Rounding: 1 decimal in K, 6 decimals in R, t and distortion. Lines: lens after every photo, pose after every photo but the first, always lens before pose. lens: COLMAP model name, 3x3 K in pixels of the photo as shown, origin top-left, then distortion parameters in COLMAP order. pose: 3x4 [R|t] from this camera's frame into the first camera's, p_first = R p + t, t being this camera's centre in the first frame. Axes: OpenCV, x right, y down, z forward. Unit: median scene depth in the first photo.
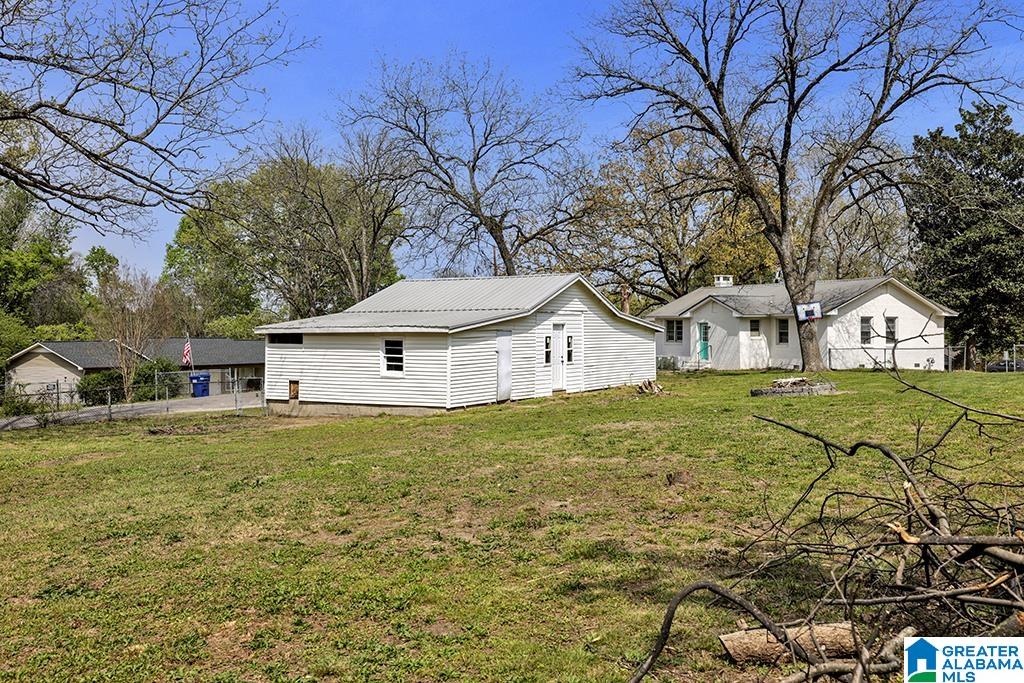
lens RADIAL K [[977.8, 0, 512.0], [0, 977.8, 341.5], [0, 0, 1]] dist [0.011168, -0.004740]
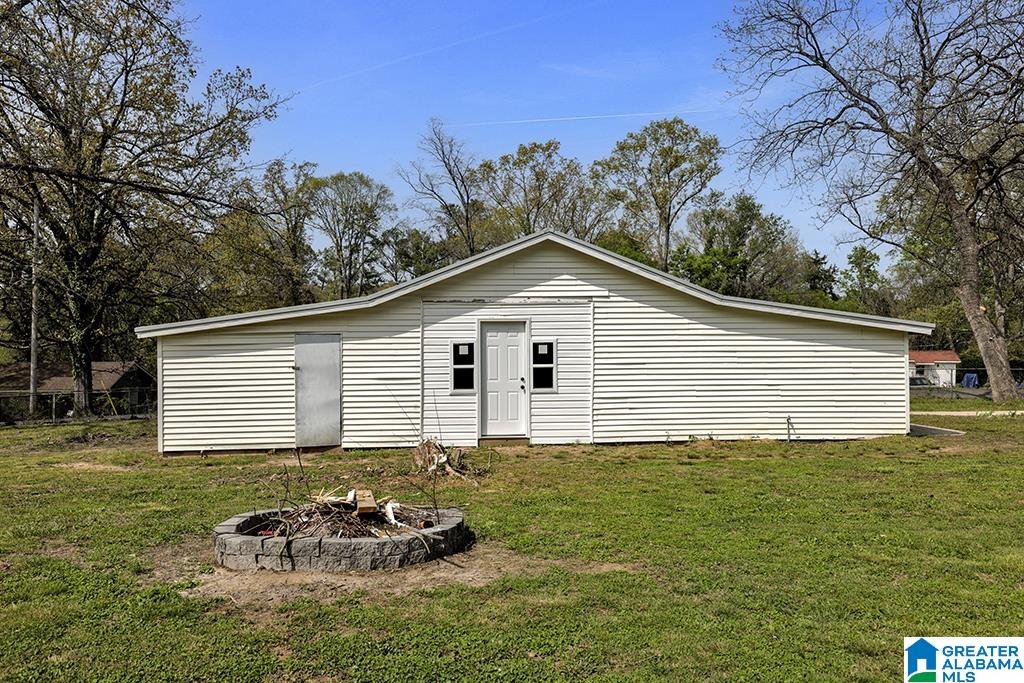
lens RADIAL K [[830.9, 0, 512.0], [0, 830.9, 341.5], [0, 0, 1]] dist [0.039585, 0.000801]
pose [[0.594788, 0.013450, -0.803770, 0.531861], [-0.007538, 0.999909, 0.011154, -0.014138], [0.803847, -0.000575, 0.594836, 0.867367]]
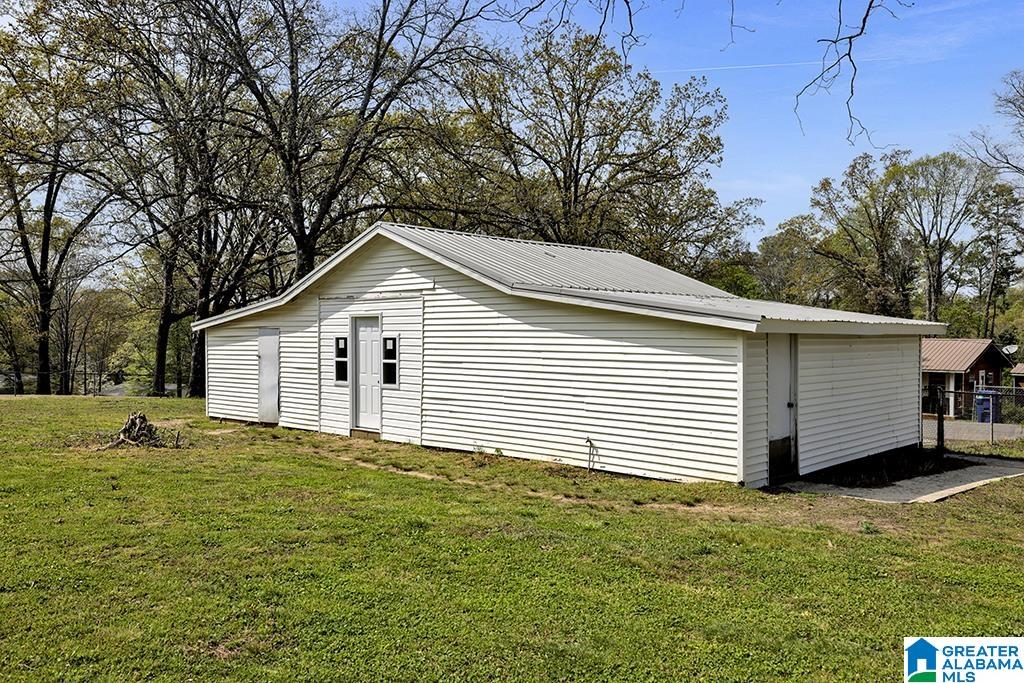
lens RADIAL K [[830.9, 0, 512.0], [0, 830.9, 341.5], [0, 0, 1]] dist [0.039585, 0.000801]
pose [[-0.195164, 0.010627, -0.980713, 0.624693], [-0.015538, 0.999782, 0.013925, -0.013750], [0.980648, 0.017956, -0.194956, 1.430920]]
